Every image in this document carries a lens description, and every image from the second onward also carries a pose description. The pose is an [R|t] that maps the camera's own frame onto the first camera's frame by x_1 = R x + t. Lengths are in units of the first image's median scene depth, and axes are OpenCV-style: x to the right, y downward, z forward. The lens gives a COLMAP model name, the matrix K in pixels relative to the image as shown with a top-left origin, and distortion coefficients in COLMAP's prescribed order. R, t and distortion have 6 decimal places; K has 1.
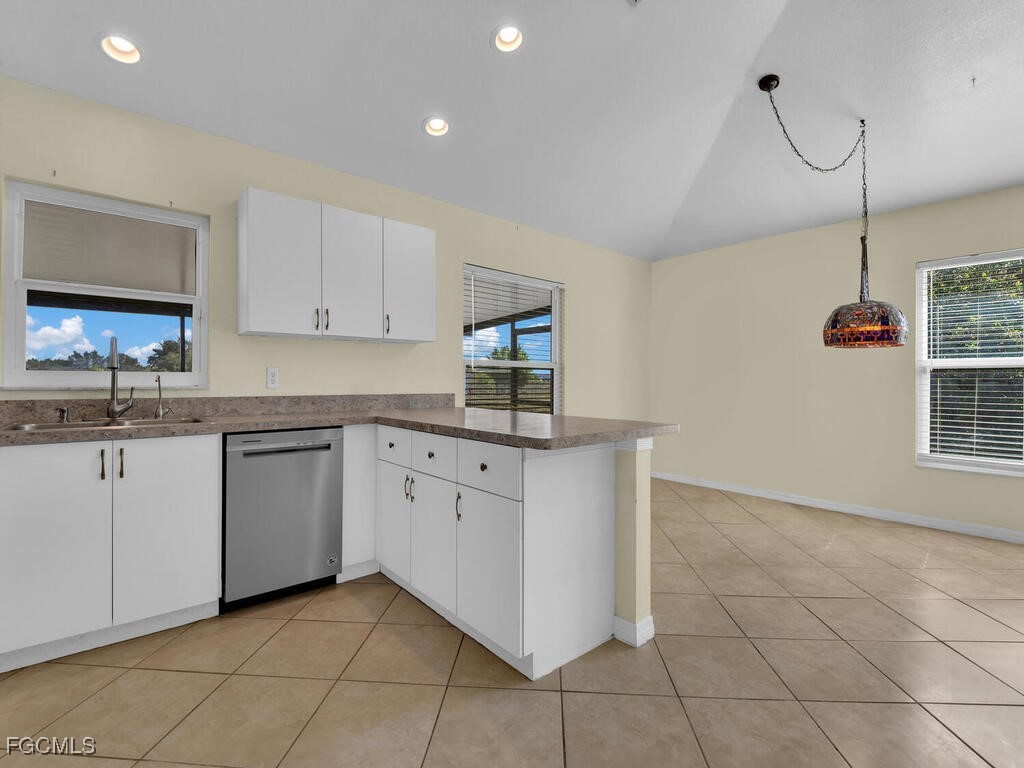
lens RADIAL K [[468.5, 0, 505.8], [0, 468.5, 385.3], [0, 0, 1]] dist [-0.005613, -0.005931]
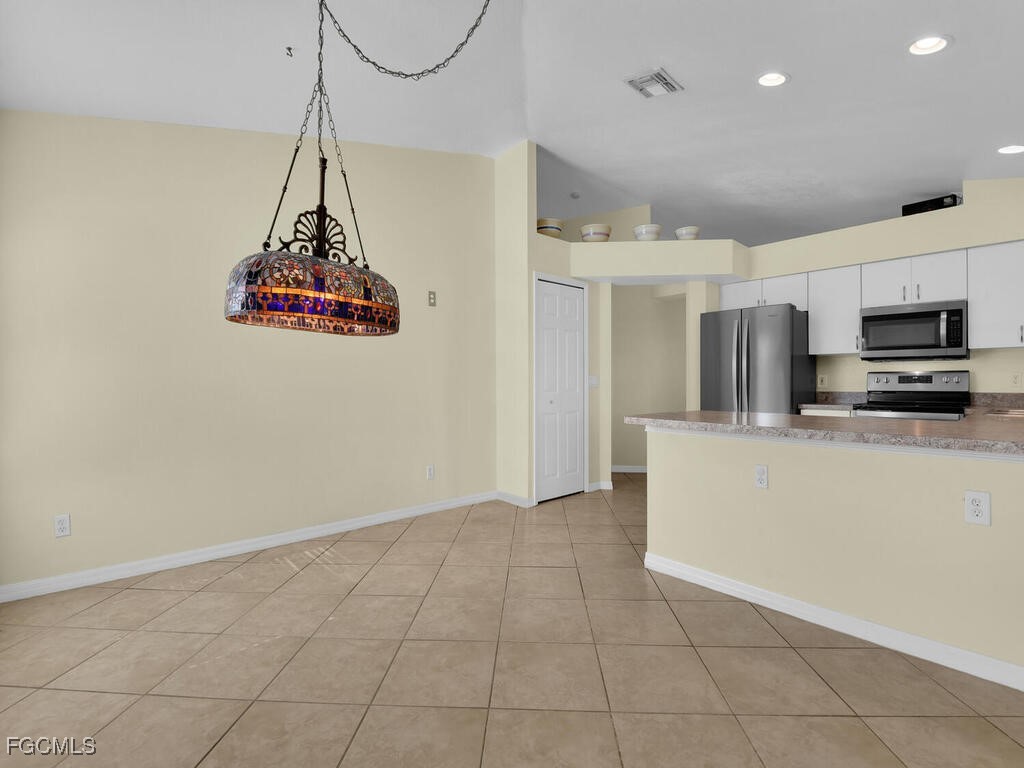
lens RADIAL K [[468.5, 0, 512.5], [0, 468.5, 378.8], [0, 0, 1]] dist [-0.005613, -0.005931]
pose [[-0.999984, 0.000804, -0.005617, 0.531205], [0.000809, 0.999999, -0.000904, -0.012792], [0.005617, -0.000909, -0.999984, 1.744118]]
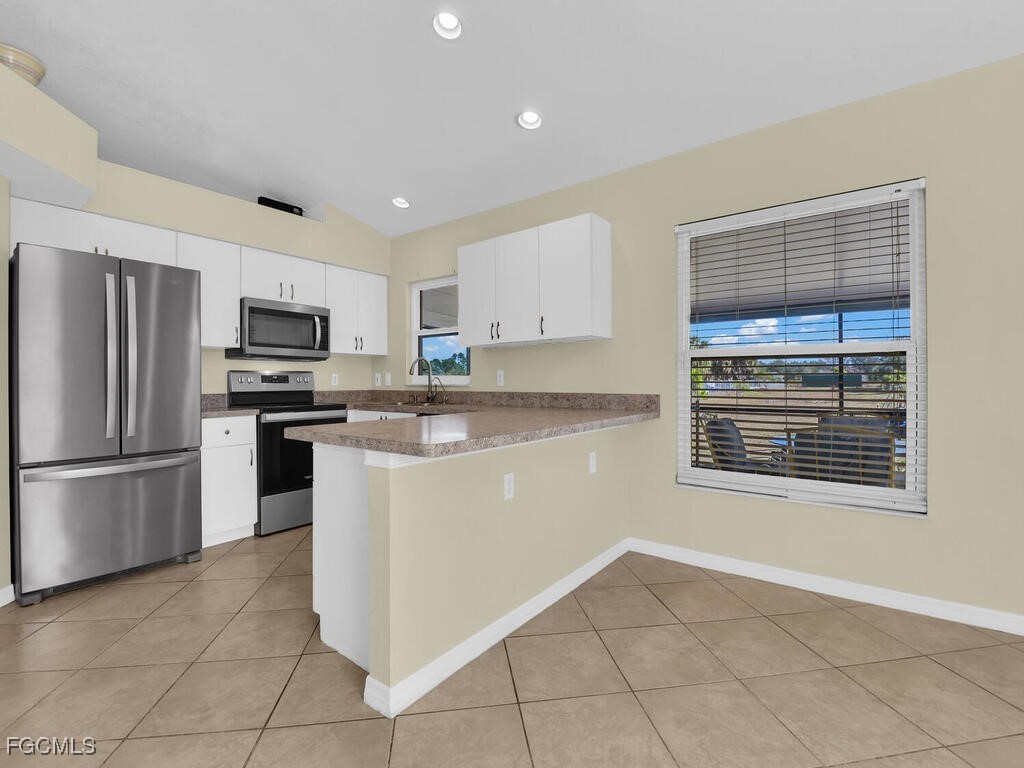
lens RADIAL K [[468.5, 0, 510.6], [0, 468.5, 382.2], [0, 0, 1]] dist [-0.005613, -0.005931]
pose [[0.208424, -0.000875, -0.978038, 0.804128], [-0.002394, 0.999996, -0.001405, -0.002499], [0.978036, 0.002634, 0.208421, 0.761090]]
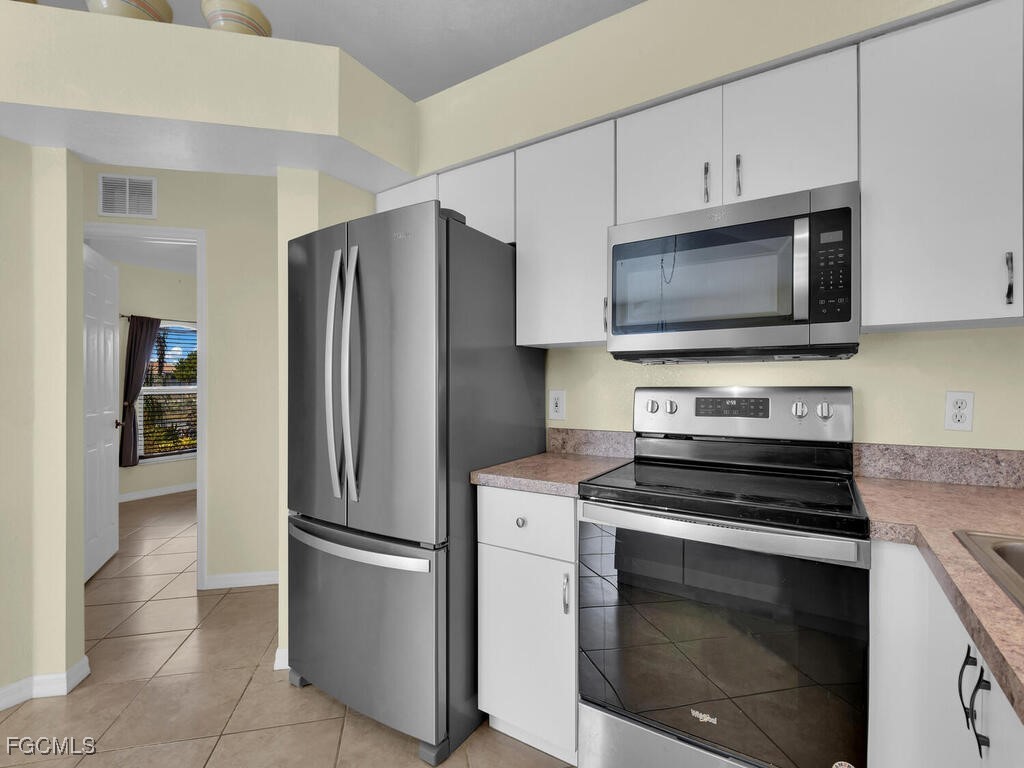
lens RADIAL K [[468.5, 0, 506.8], [0, 468.5, 382.4], [0, 0, 1]] dist [-0.005613, -0.005931]
pose [[-0.961017, 0.007338, -0.276392, -0.255979], [0.005828, 0.999963, 0.006285, -0.045823], [0.276428, 0.004429, -0.961024, 0.838456]]
